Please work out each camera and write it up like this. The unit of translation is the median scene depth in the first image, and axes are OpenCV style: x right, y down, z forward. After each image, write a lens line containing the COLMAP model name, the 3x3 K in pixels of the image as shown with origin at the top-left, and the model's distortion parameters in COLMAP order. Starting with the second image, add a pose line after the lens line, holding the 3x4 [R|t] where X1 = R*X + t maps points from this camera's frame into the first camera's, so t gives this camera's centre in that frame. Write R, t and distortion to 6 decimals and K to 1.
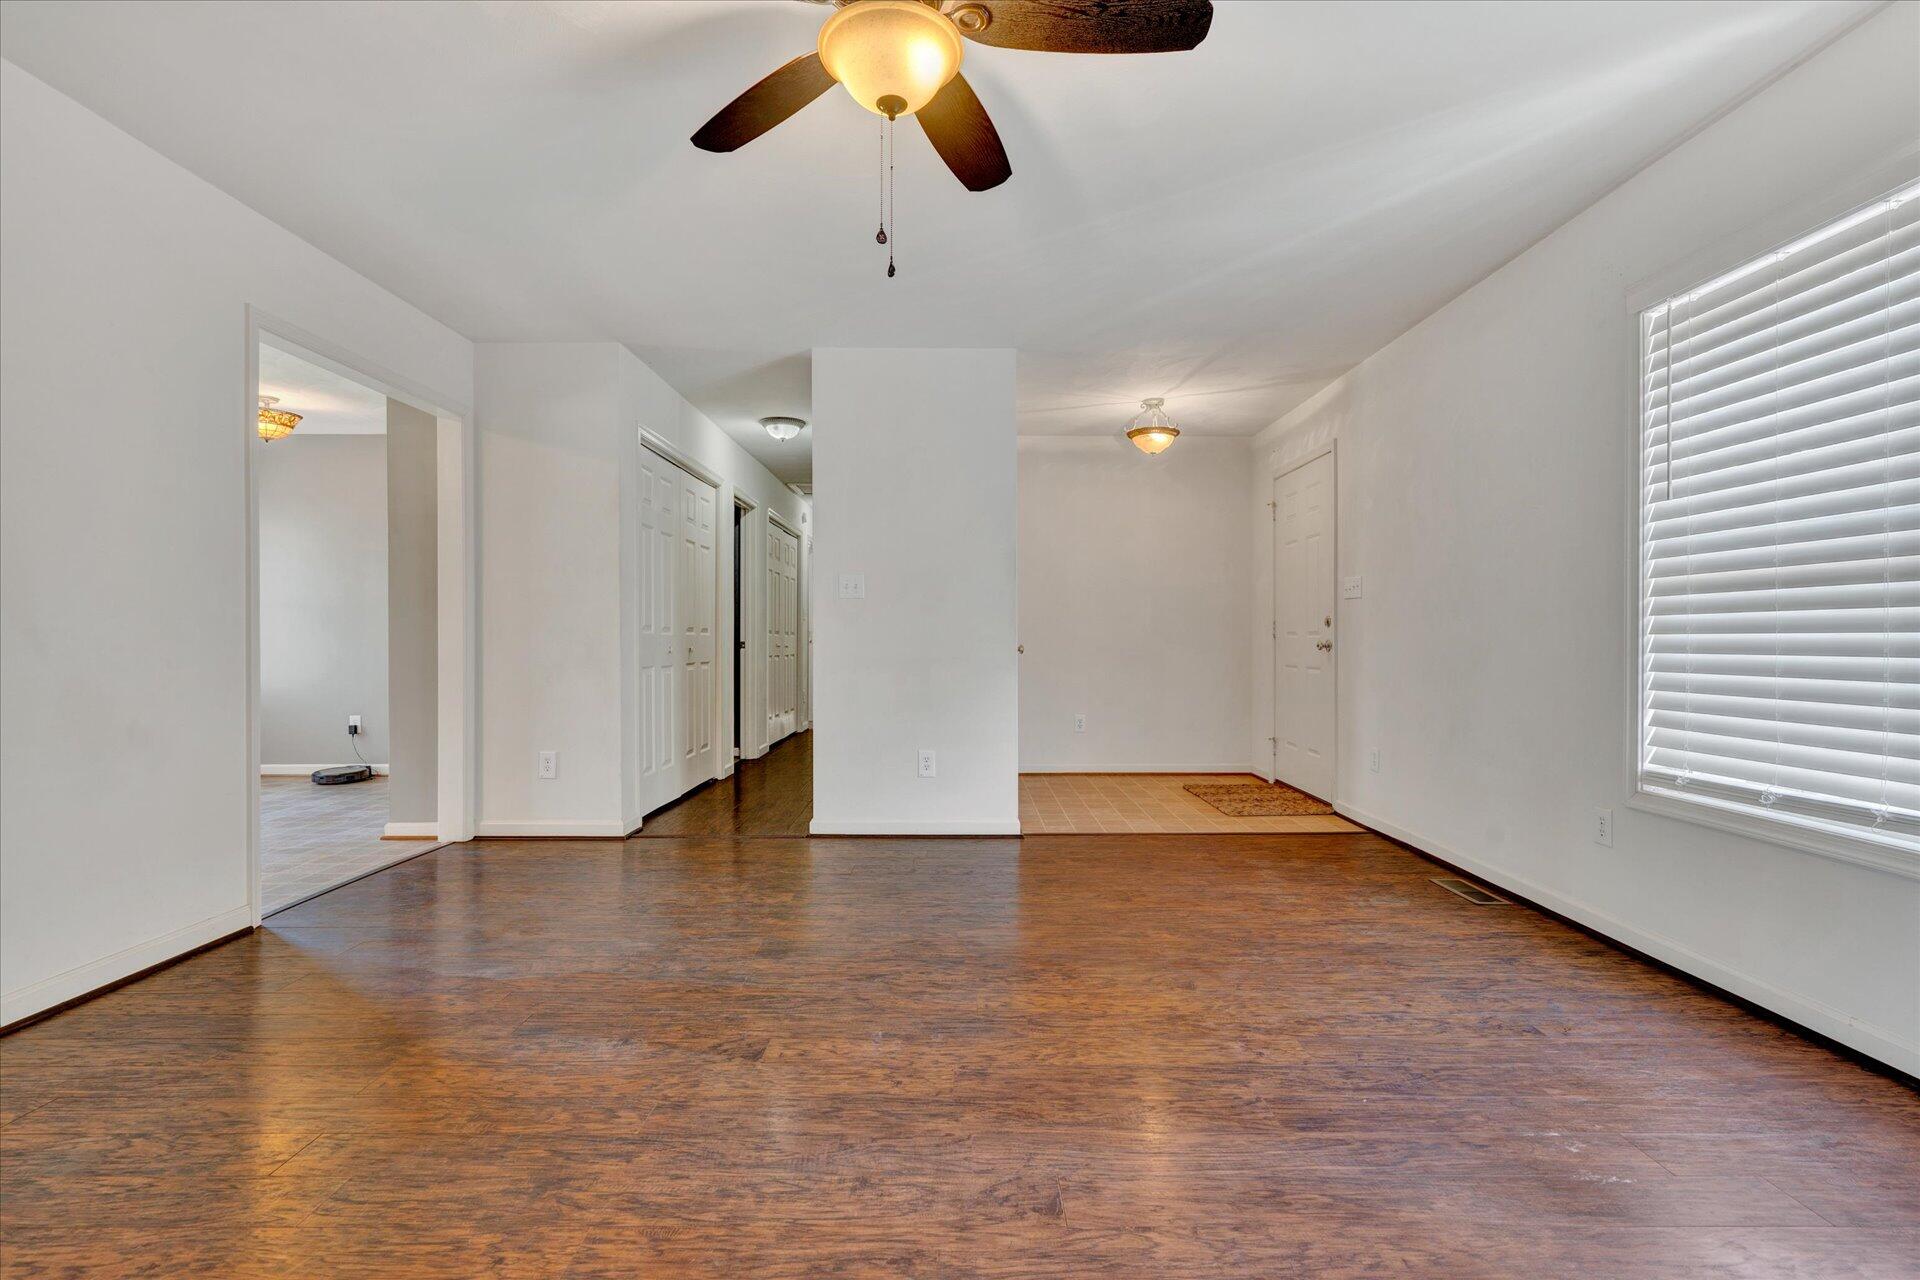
lens RADIAL K [[889.0, 0, 958.3], [0, 889.0, 642.6], [0, 0, 1]] dist [-0.003460, 0.000028]
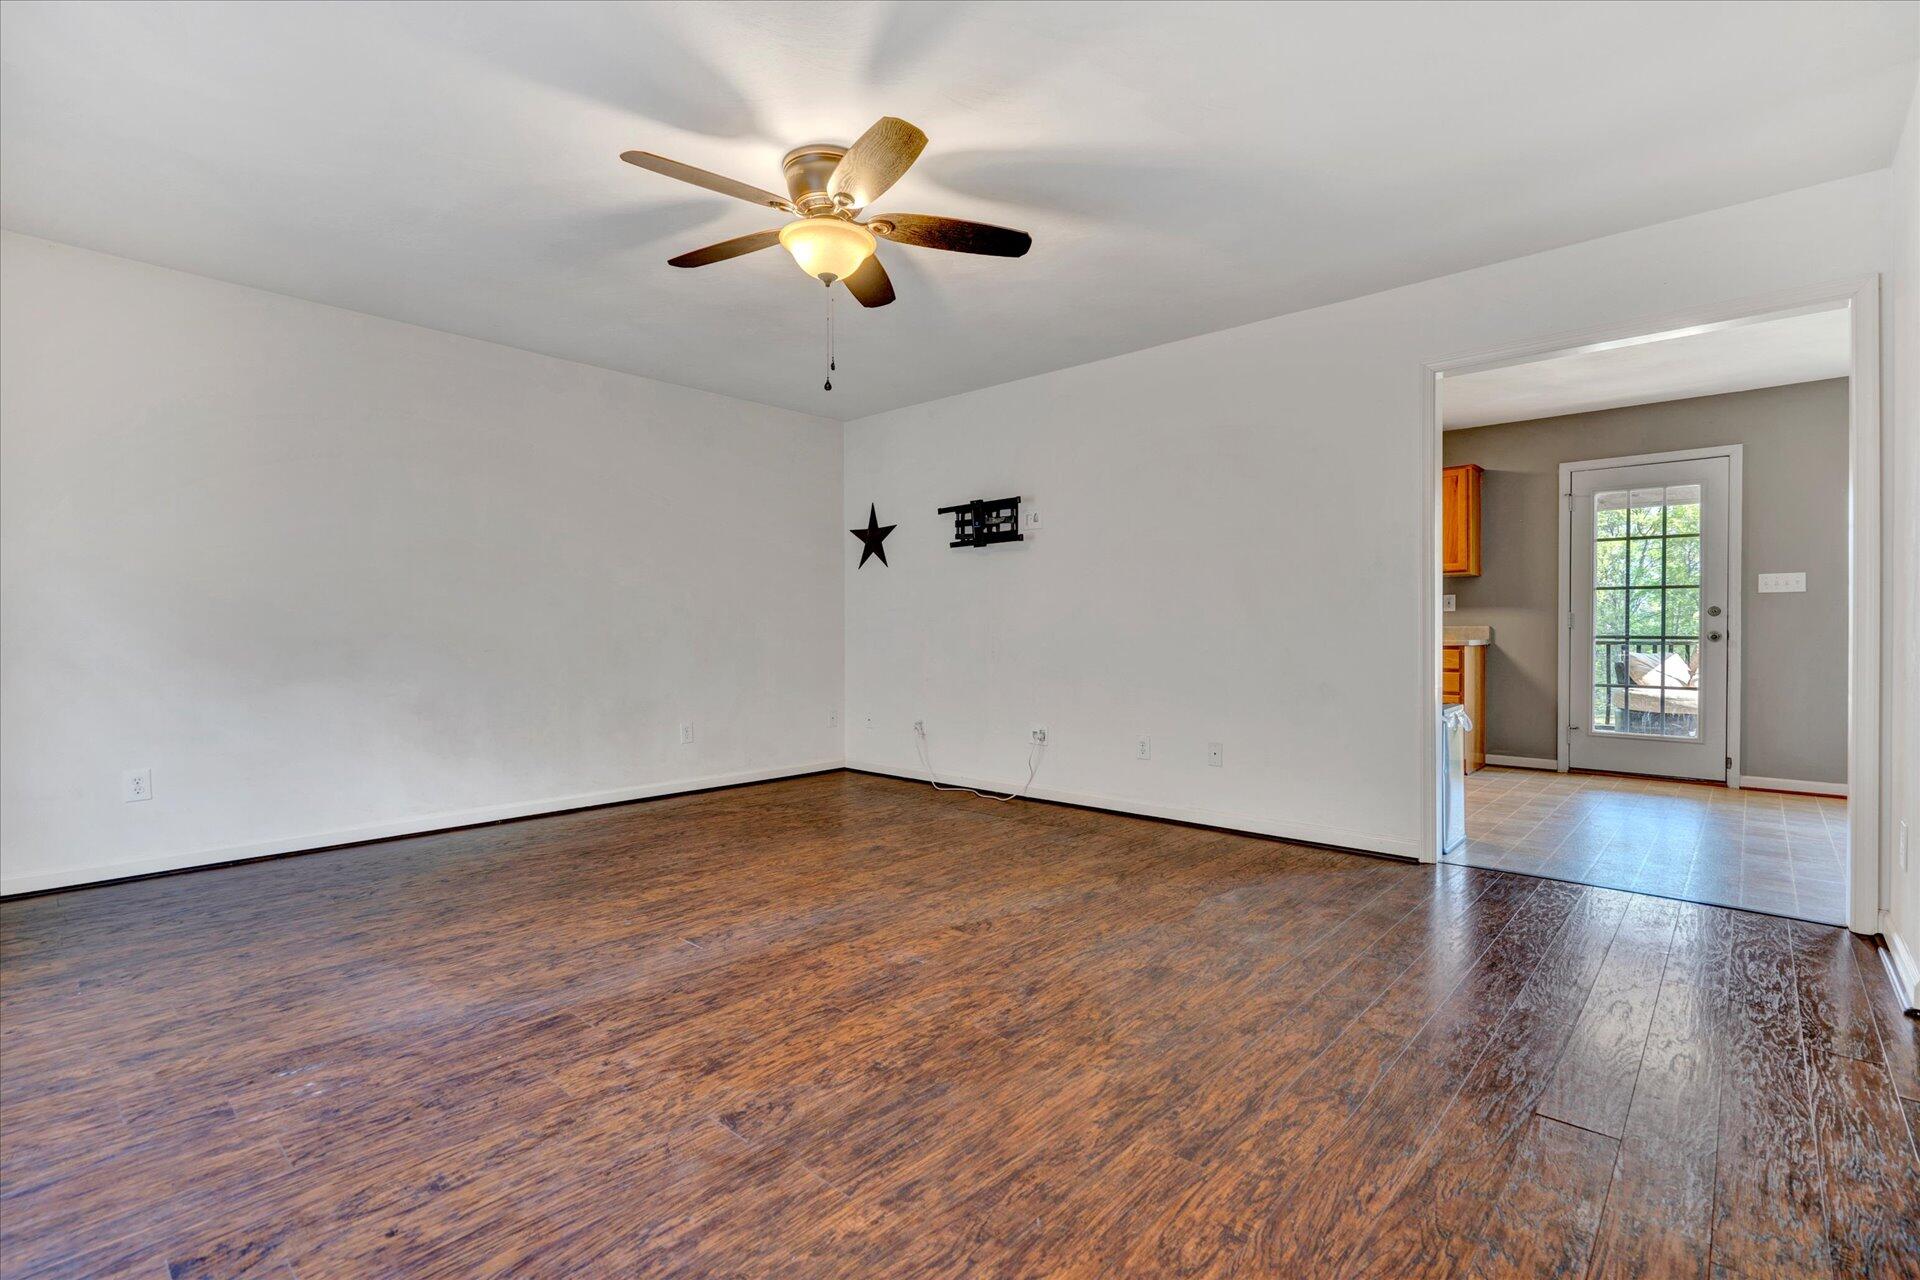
lens RADIAL K [[889.0, 0, 950.3], [0, 889.0, 641.6], [0, 0, 1]] dist [-0.003460, 0.000028]
pose [[-0.685789, 0.009292, -0.727741, 0.779007], [-0.002631, 0.999880, 0.015245, -0.002609], [0.727796, 0.012369, -0.685682, 1.925019]]
